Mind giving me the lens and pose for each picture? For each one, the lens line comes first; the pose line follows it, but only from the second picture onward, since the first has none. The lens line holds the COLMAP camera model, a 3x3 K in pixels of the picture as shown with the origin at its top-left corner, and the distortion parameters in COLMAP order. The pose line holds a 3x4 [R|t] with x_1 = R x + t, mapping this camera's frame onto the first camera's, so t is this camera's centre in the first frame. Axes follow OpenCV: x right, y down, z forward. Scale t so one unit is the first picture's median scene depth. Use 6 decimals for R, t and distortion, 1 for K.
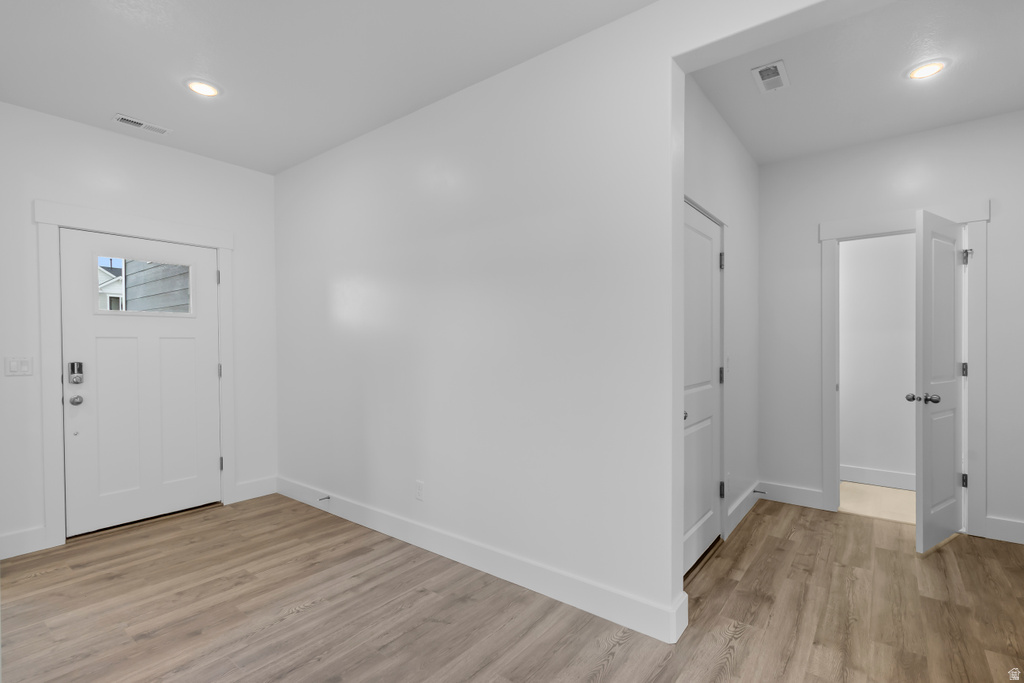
lens RADIAL K [[471.4, 0, 532.0], [0, 471.4, 341.4], [0, 0, 1]] dist [-0.001198, 0.000041]
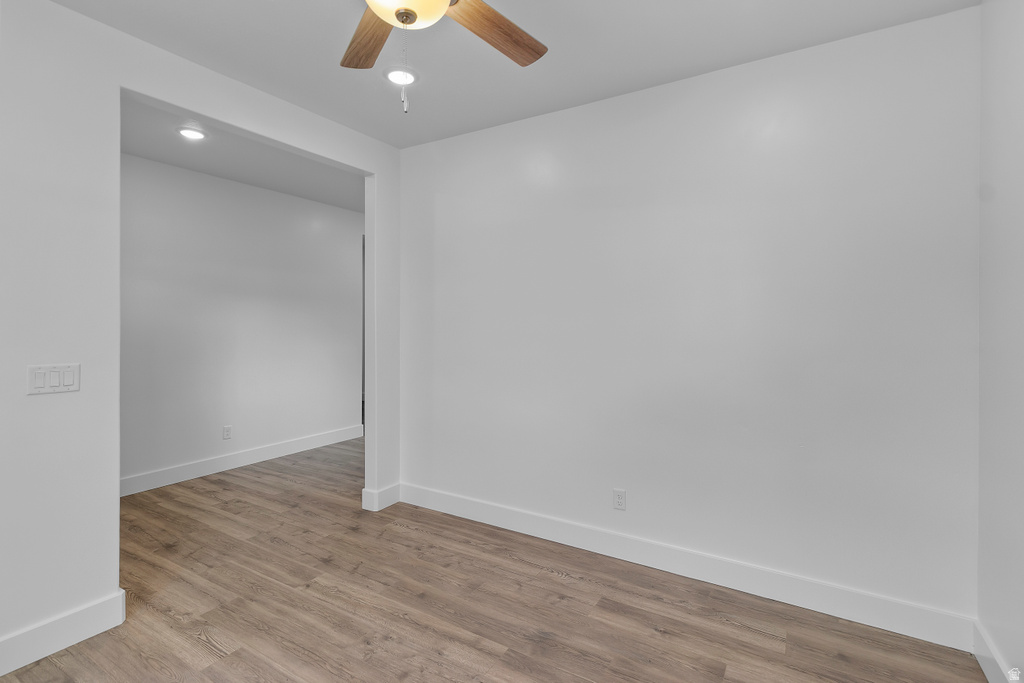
lens RADIAL K [[475.7, 0, 509.9], [0, 475.7, 329.8], [0, 0, 1]] dist [0.001994, 0.000249]
pose [[-0.105910, -0.002779, 0.994372, -2.155157], [-0.015558, 0.999878, 0.001137, -0.024155], [-0.994254, -0.015350, -0.105940, 0.338791]]
